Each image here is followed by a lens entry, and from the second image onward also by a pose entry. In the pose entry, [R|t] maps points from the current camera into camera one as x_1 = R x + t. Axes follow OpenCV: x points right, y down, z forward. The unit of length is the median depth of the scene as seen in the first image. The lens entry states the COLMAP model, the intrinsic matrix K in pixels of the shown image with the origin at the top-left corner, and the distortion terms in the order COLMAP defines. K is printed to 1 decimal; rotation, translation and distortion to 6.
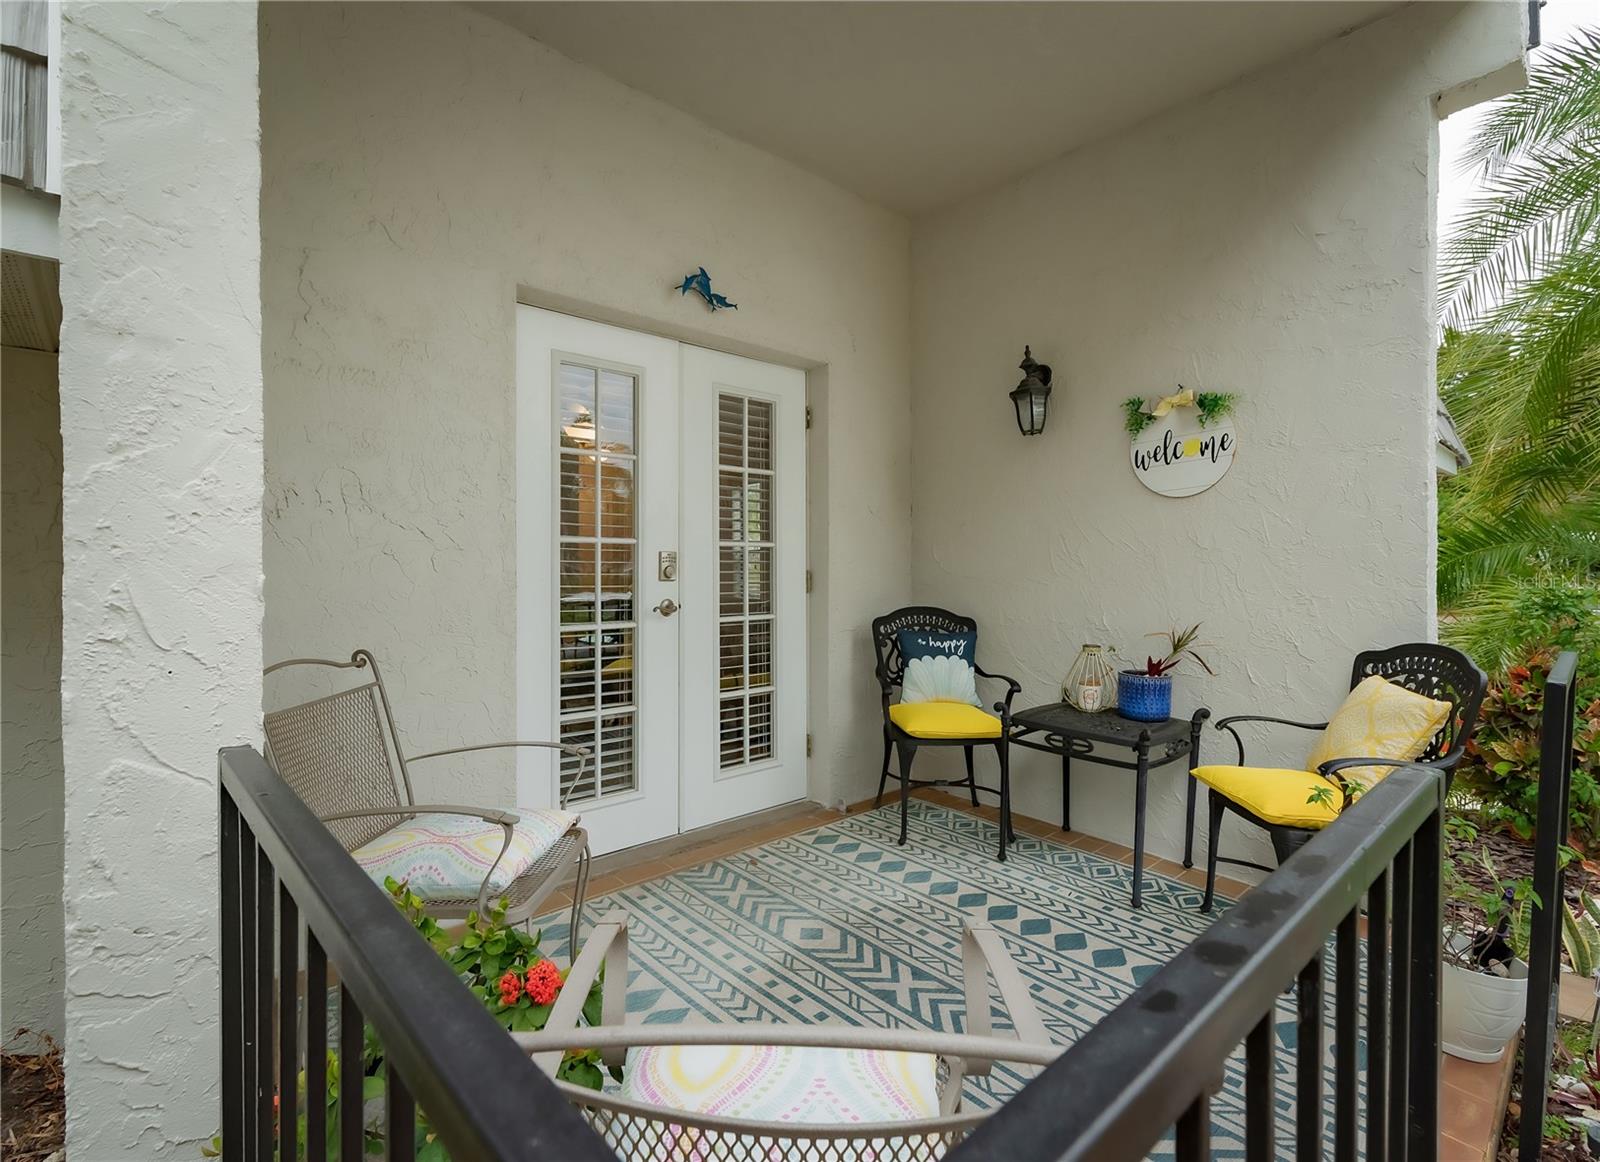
lens RADIAL K [[774.2, 0, 798.1], [0, 774.2, 581.4], [0, 0, 1]] dist [0.004401, 0.000488]
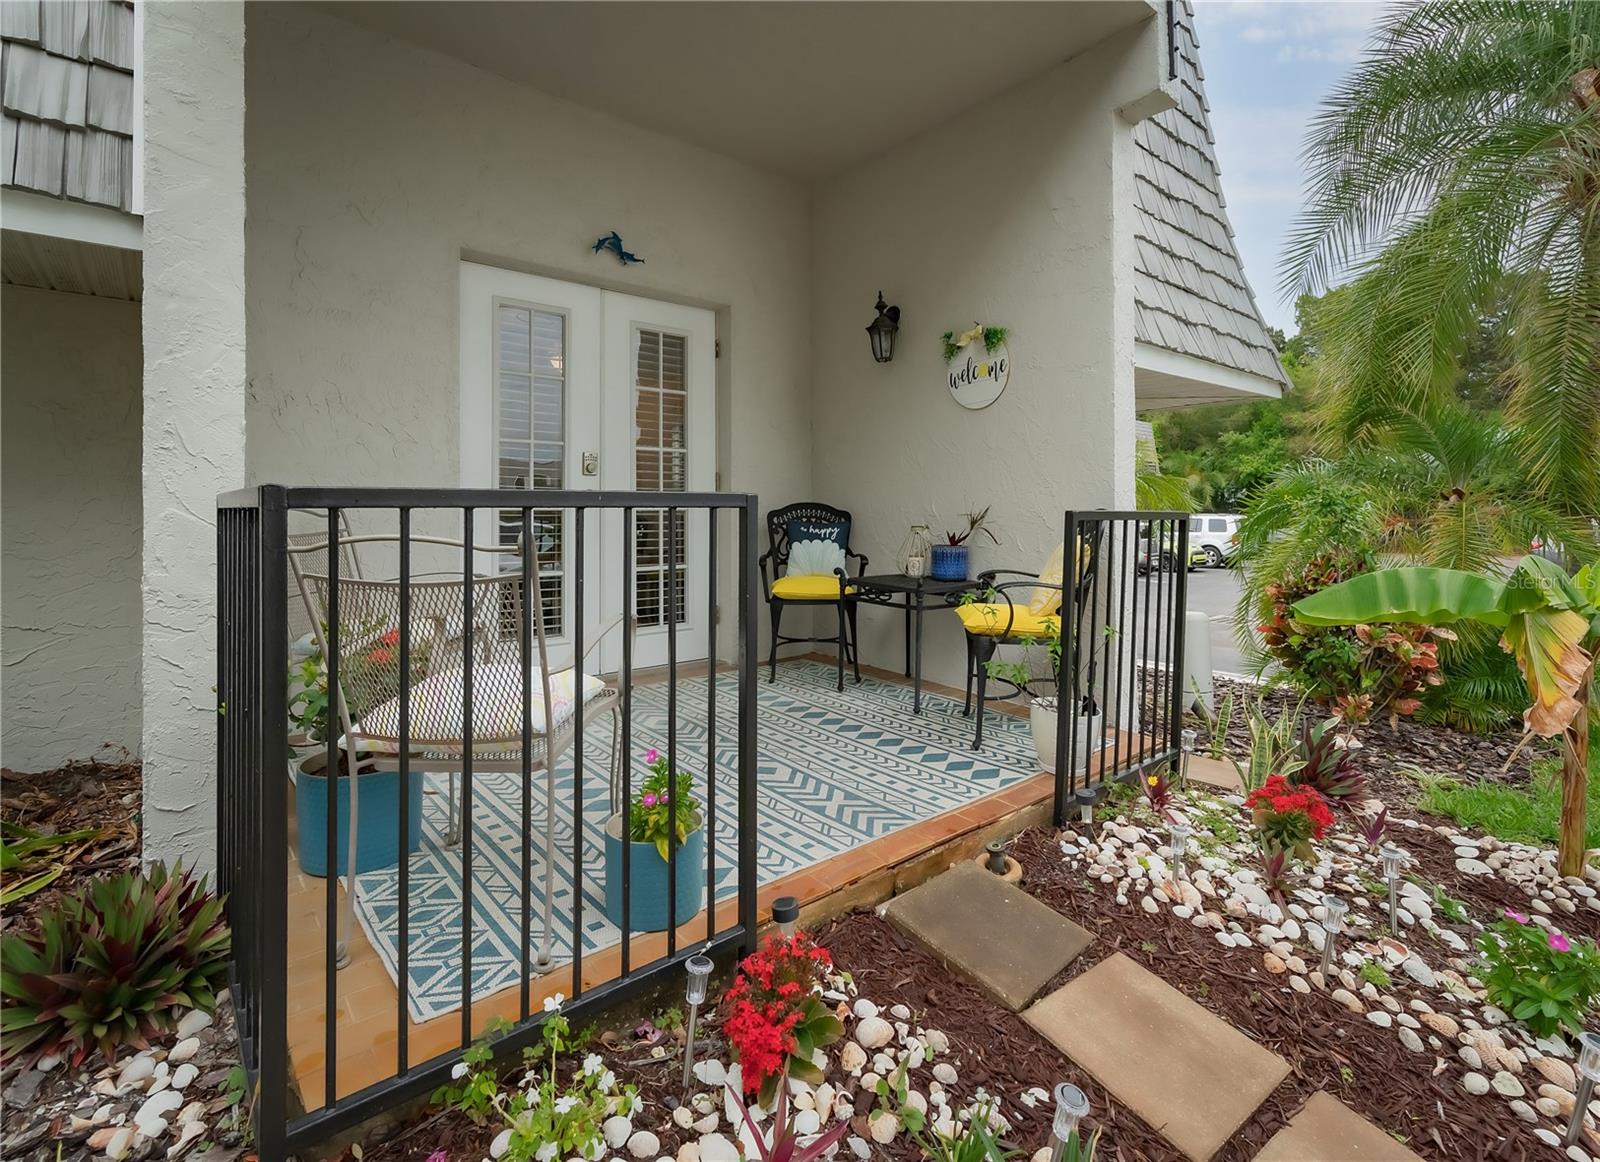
lens RADIAL K [[774.2, 0, 816.6], [0, 774.2, 517.5], [0, 0, 1]] dist [0.004401, 0.000488]
pose [[0.999711, 0.004761, -0.023581, 0.243420], [-0.004835, 0.999984, -0.003075, 0.073304], [0.023566, 0.003188, 0.999717, -0.278762]]
